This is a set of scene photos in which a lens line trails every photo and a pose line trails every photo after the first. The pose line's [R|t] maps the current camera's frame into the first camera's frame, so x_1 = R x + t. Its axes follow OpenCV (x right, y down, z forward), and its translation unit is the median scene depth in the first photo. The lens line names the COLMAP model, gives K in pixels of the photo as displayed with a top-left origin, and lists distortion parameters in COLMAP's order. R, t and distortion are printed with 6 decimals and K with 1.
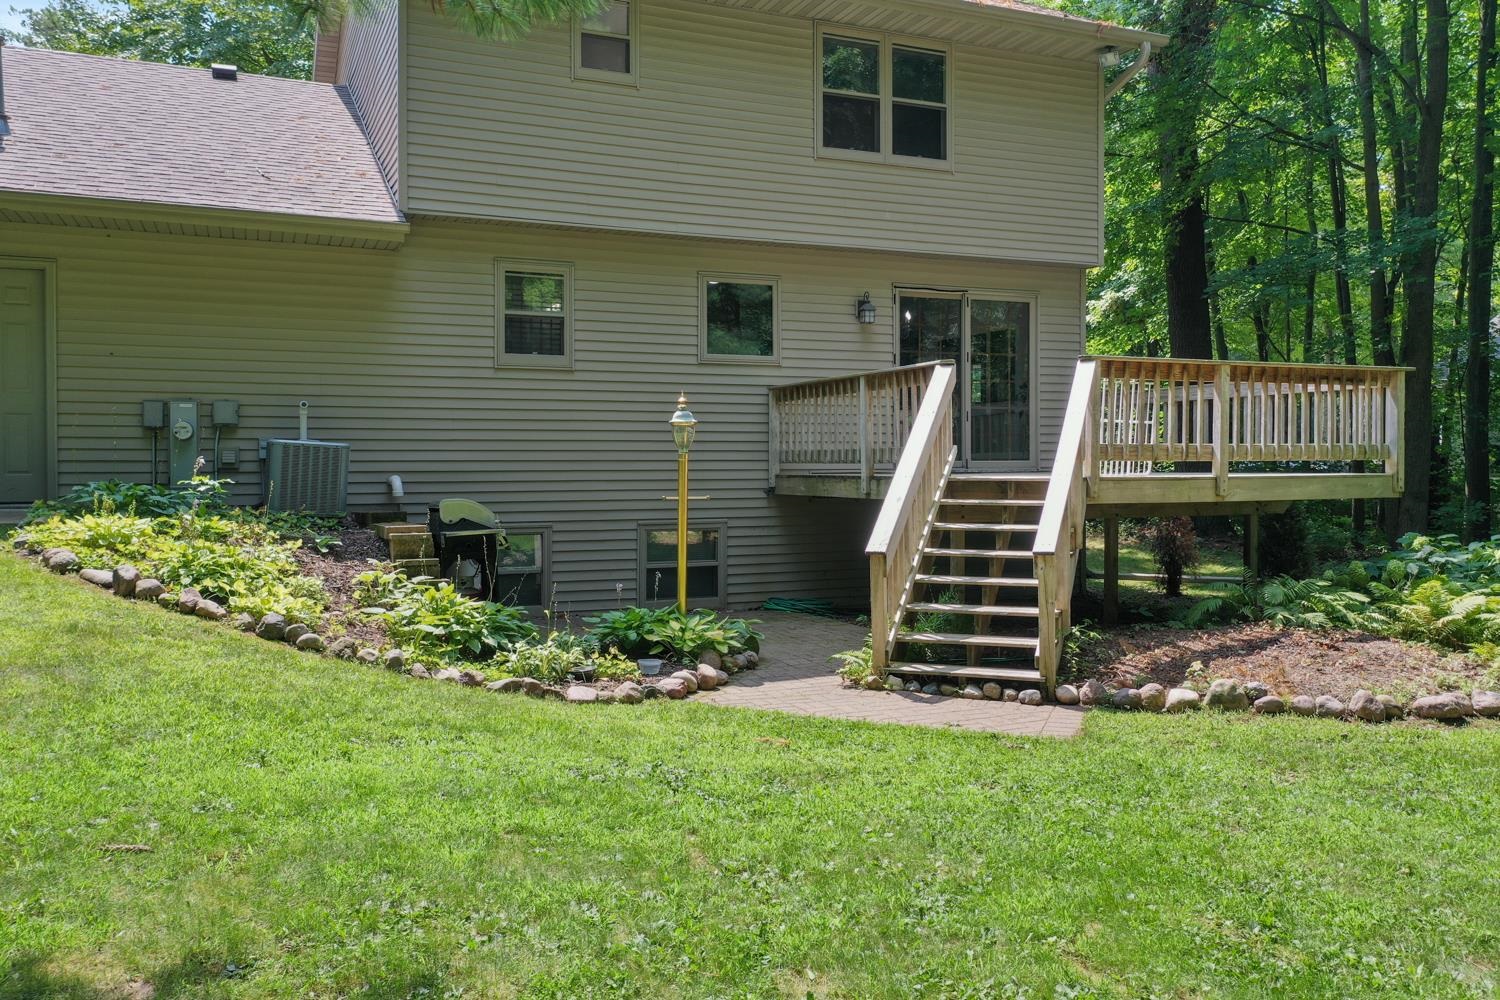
lens RADIAL K [[1201.7, 0, 750.3], [0, 1201.7, 477.9], [0, 0, 1]] dist [0.003127, 0.011463]
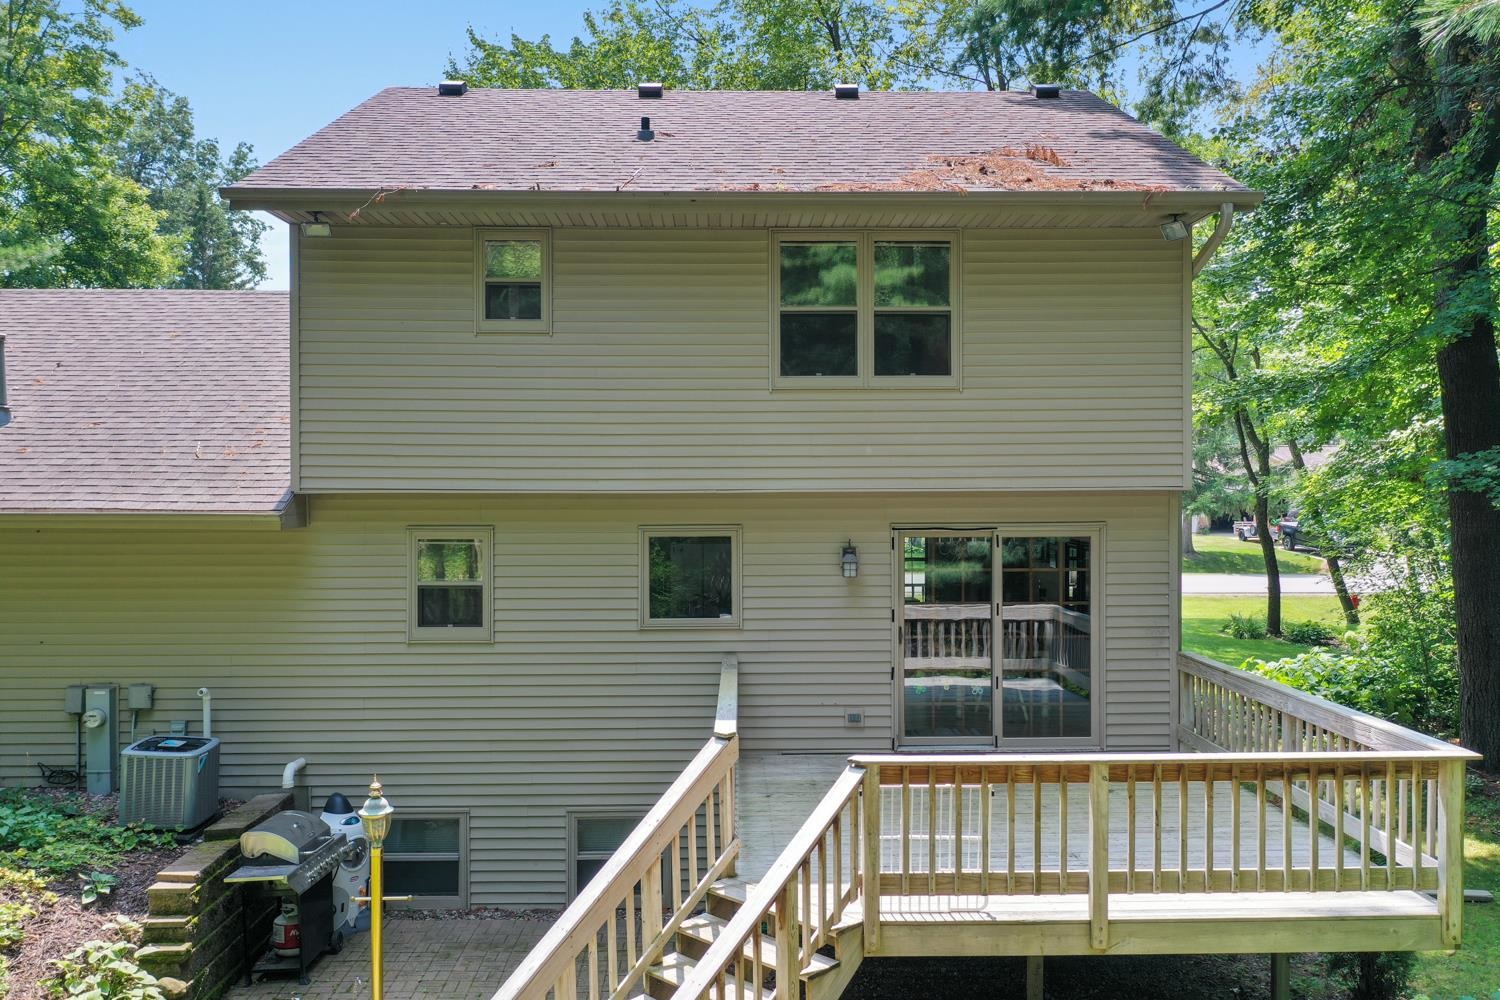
lens RADIAL K [[1188.5, 0, 755.0], [0, 1188.5, 507.4], [0, 0, 1]] dist [0.000684, 0.009374]
pose [[0.927114, 0.008015, -0.374693, 0.484679], [-0.005184, 0.999950, 0.008563, -0.258031], [0.374743, -0.005996, 0.927109, 0.296247]]
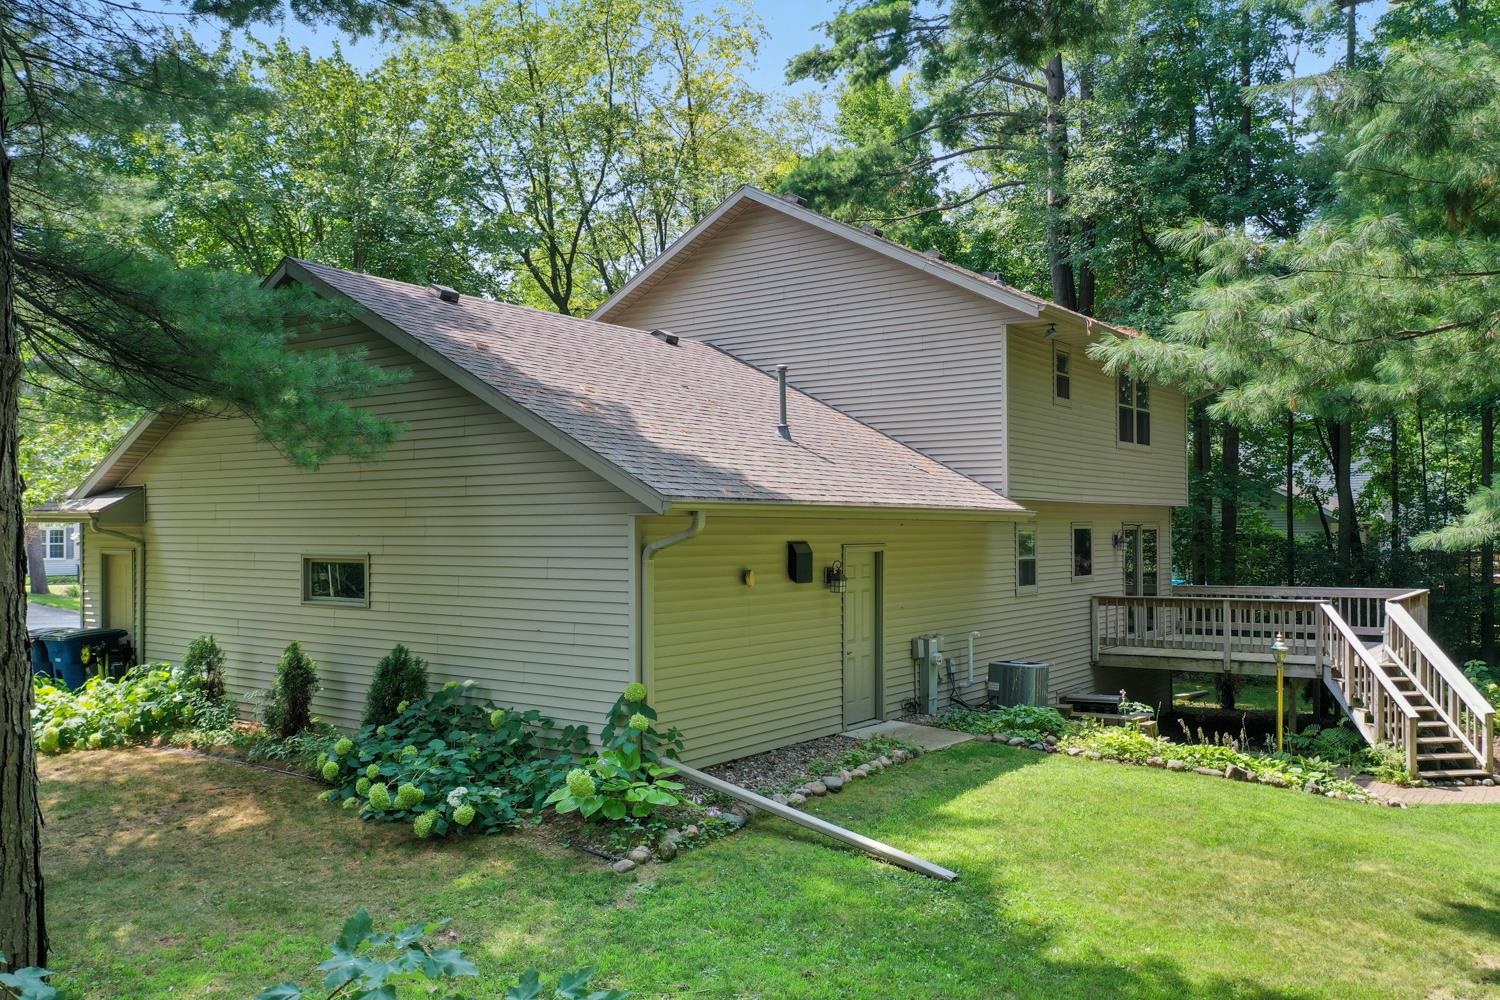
lens RADIAL K [[1187.4, 0, 755.2], [0, 1187.4, 492.5], [0, 0, 1]] dist [-0.007444, 0.001137]
pose [[0.867753, 0.011445, 0.496864, -1.515678], [0.014509, 0.998725, -0.048343, -0.191526], [-0.496784, 0.049159, 0.866481, -0.138560]]
